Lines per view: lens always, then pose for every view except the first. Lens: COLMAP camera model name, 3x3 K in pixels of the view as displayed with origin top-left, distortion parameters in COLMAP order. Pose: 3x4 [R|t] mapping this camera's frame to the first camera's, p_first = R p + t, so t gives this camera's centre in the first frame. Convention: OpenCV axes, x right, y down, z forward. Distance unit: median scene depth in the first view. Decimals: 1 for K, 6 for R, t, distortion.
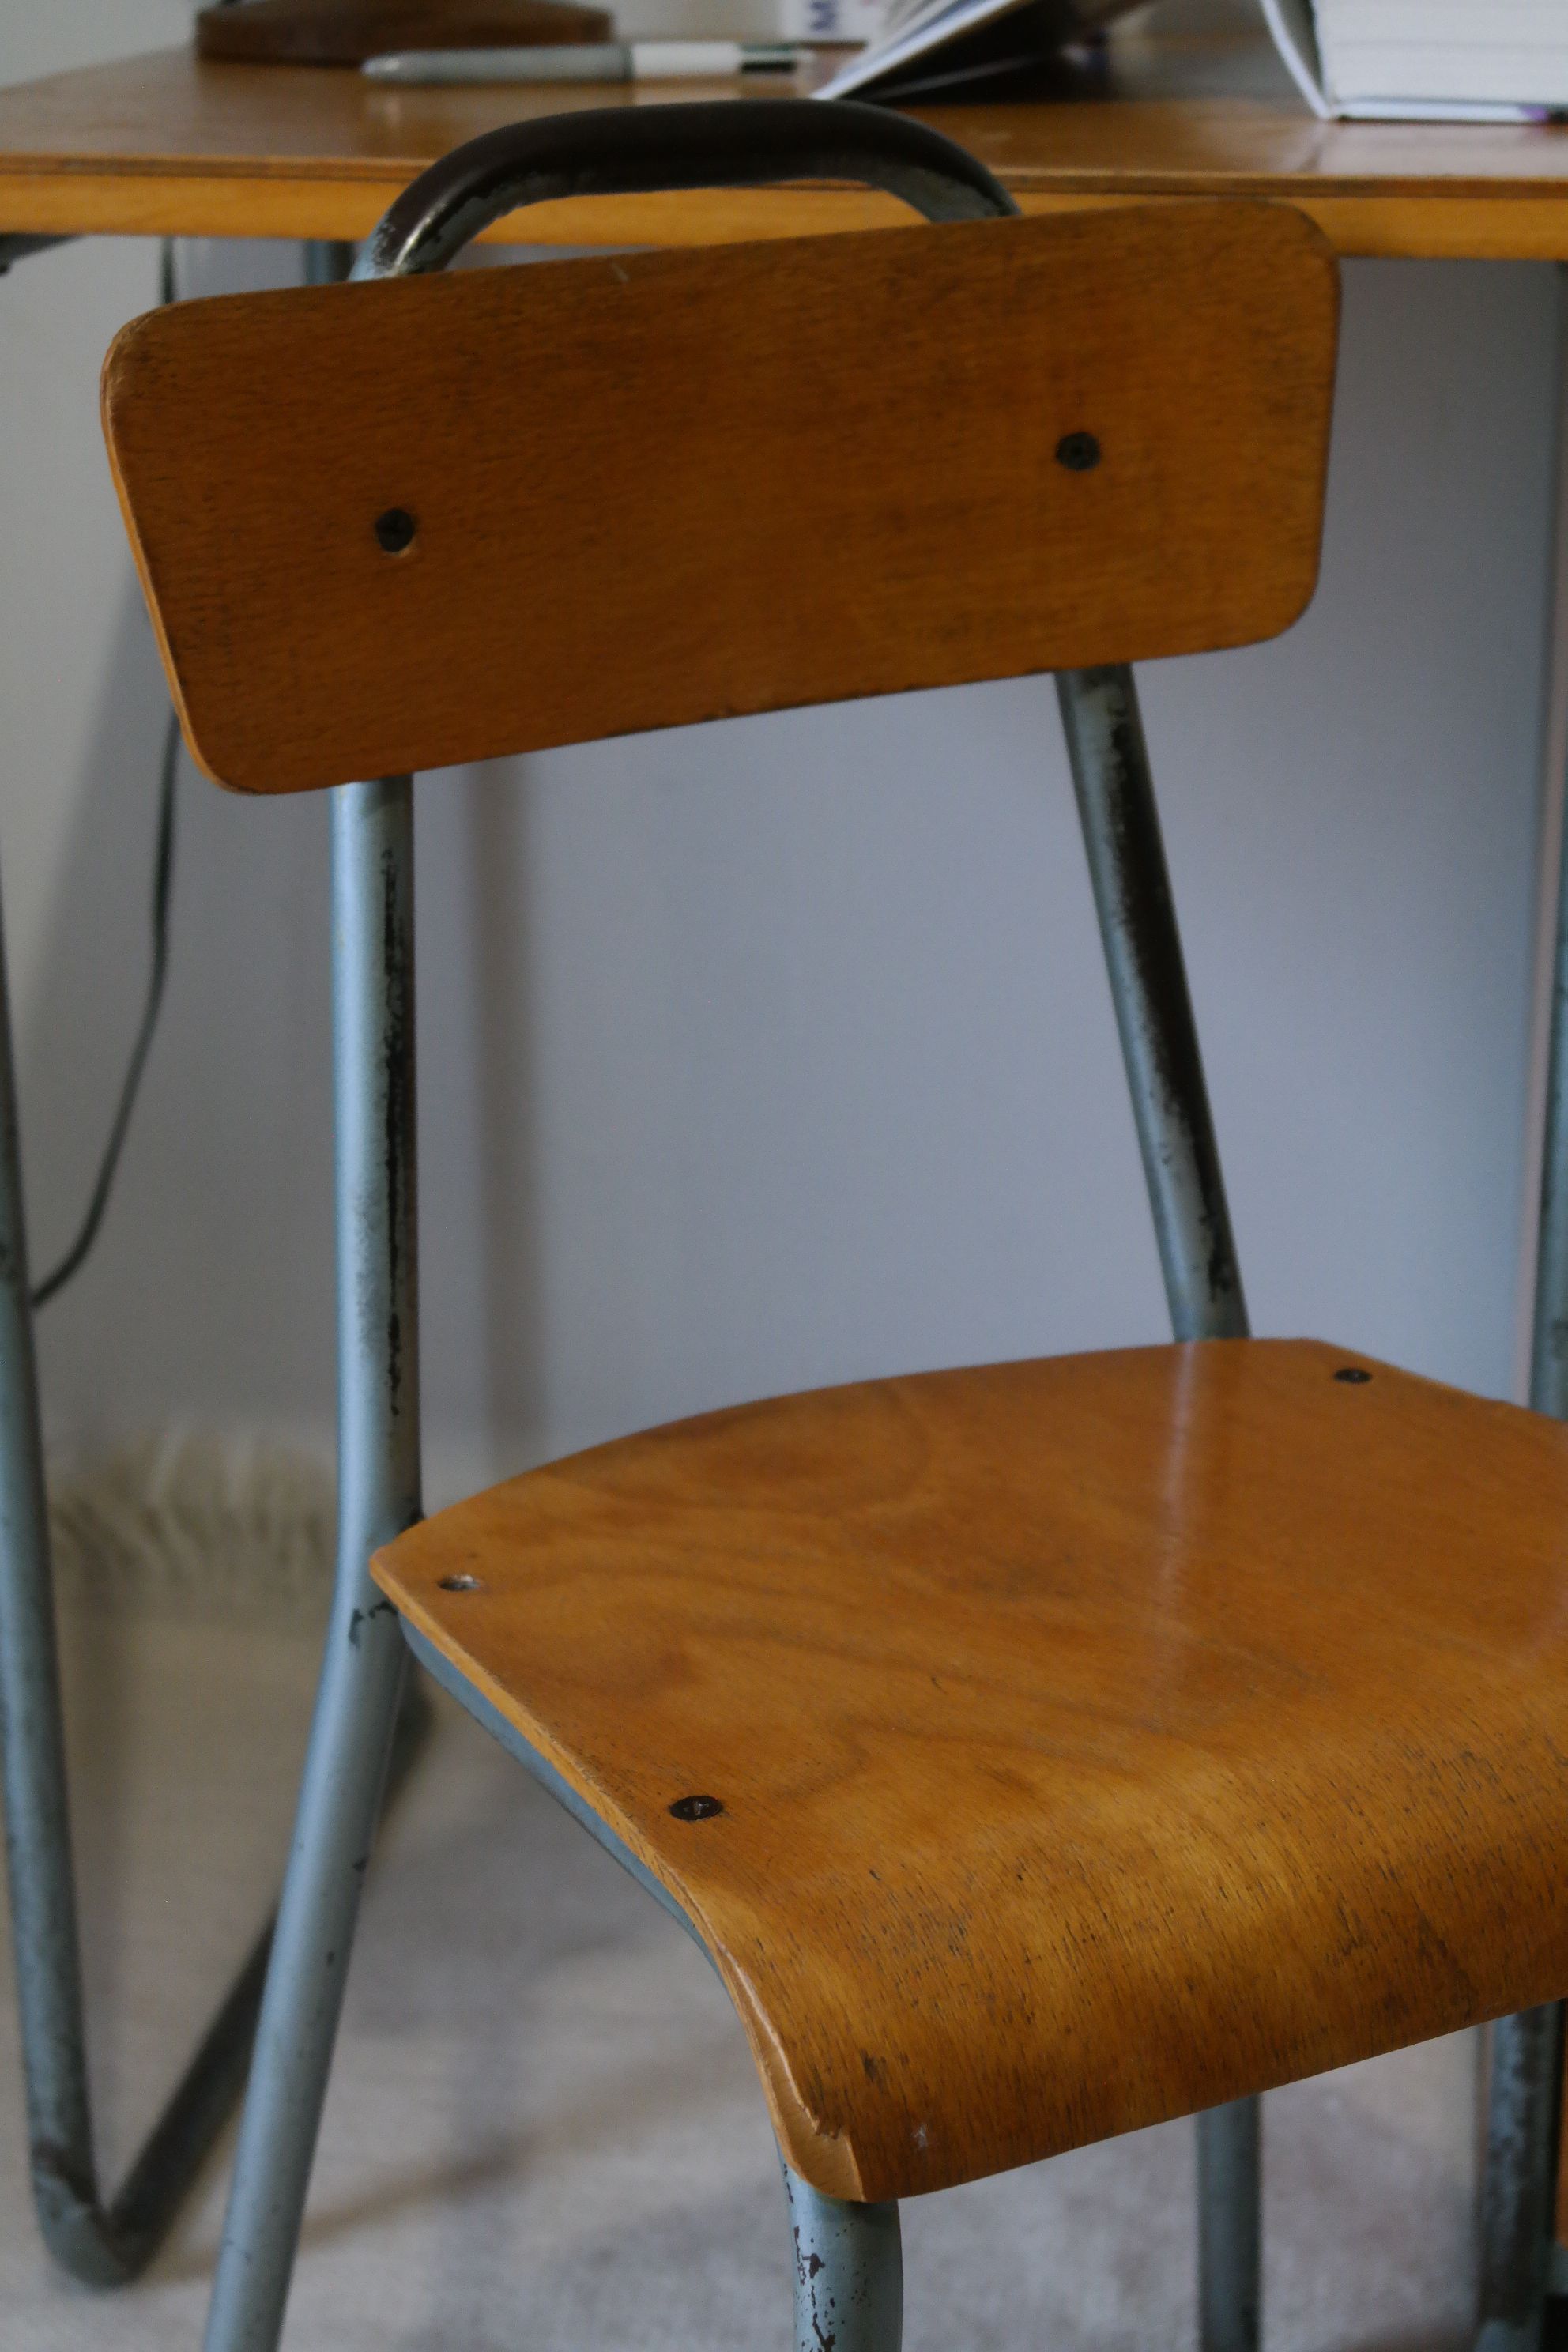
lens RADIAL K [[4266.6, 0, 784.0], [0, 4266.6, 1176.0], [0, 0, 1]] dist [0.018825, 0.025498]
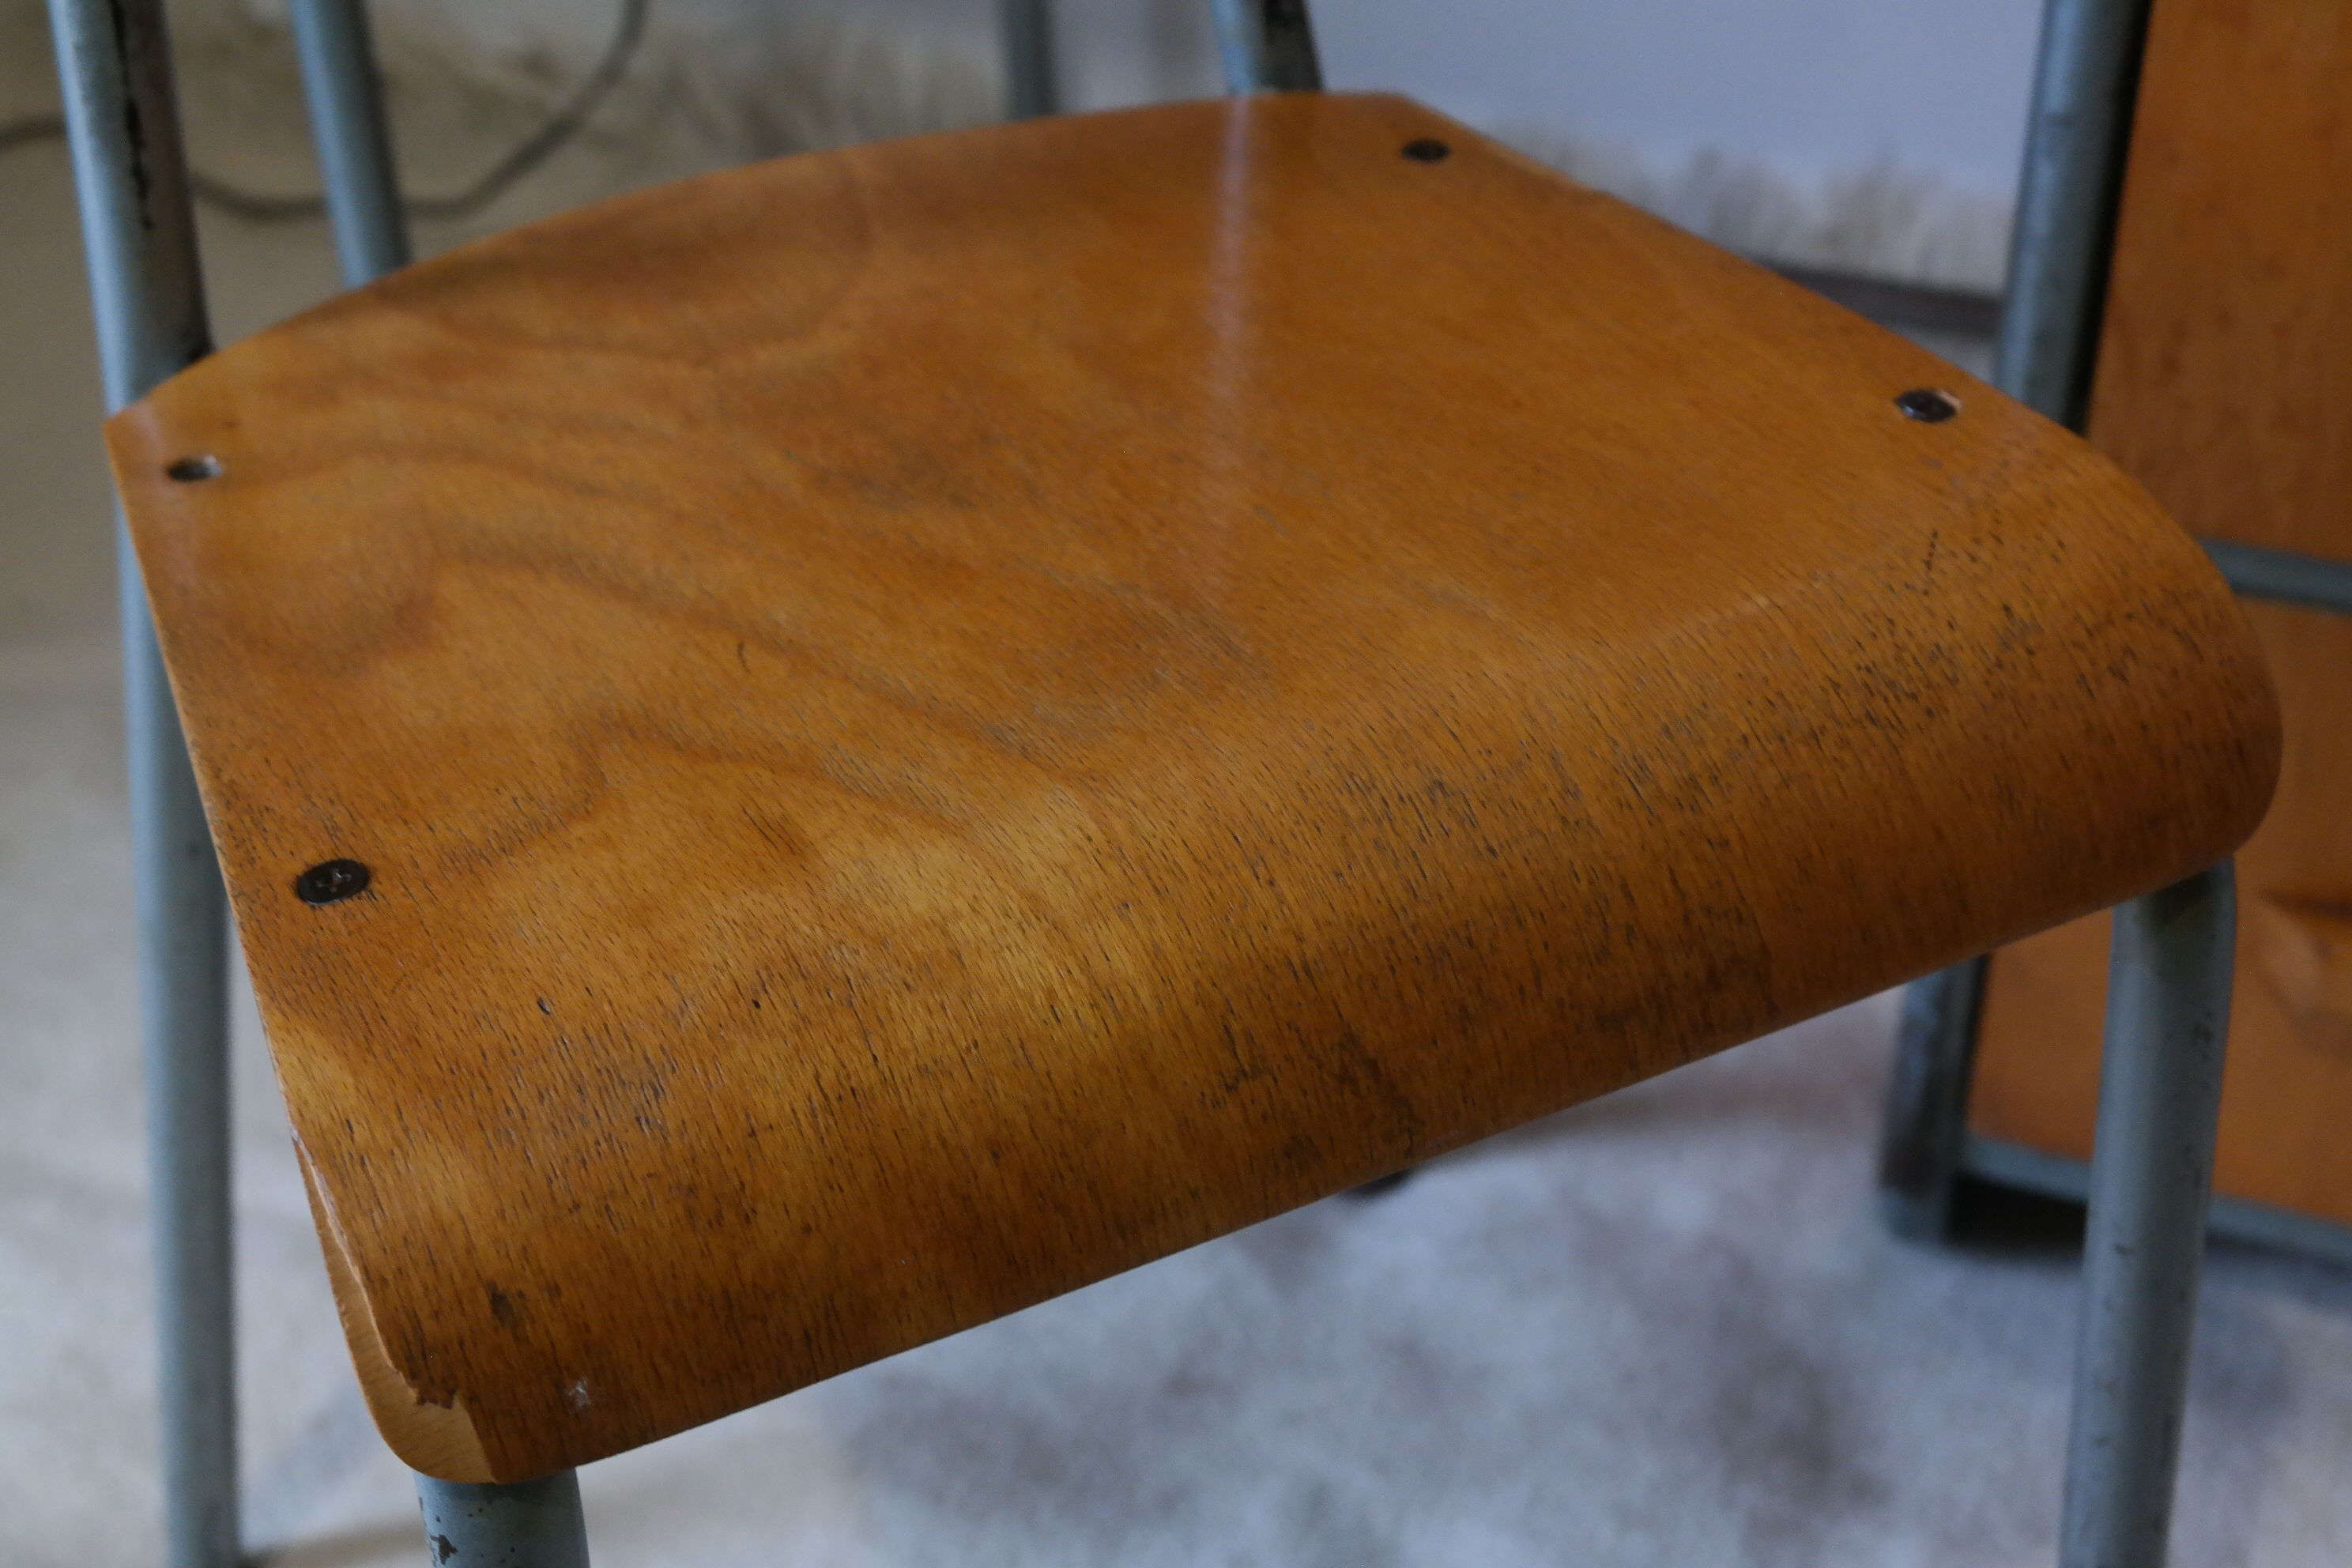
lens RADIAL K [[3424.0, 0, 1176.0], [0, 3424.0, 784.0], [0, 0, 1]] dist [-0.027970, 0.019622]
pose [[0.999276, 0.008652, -0.037038, 0.142523], [0.002814, 0.954292, 0.298864, -0.039008], [0.037930, -0.298752, 0.953577, 0.463080]]
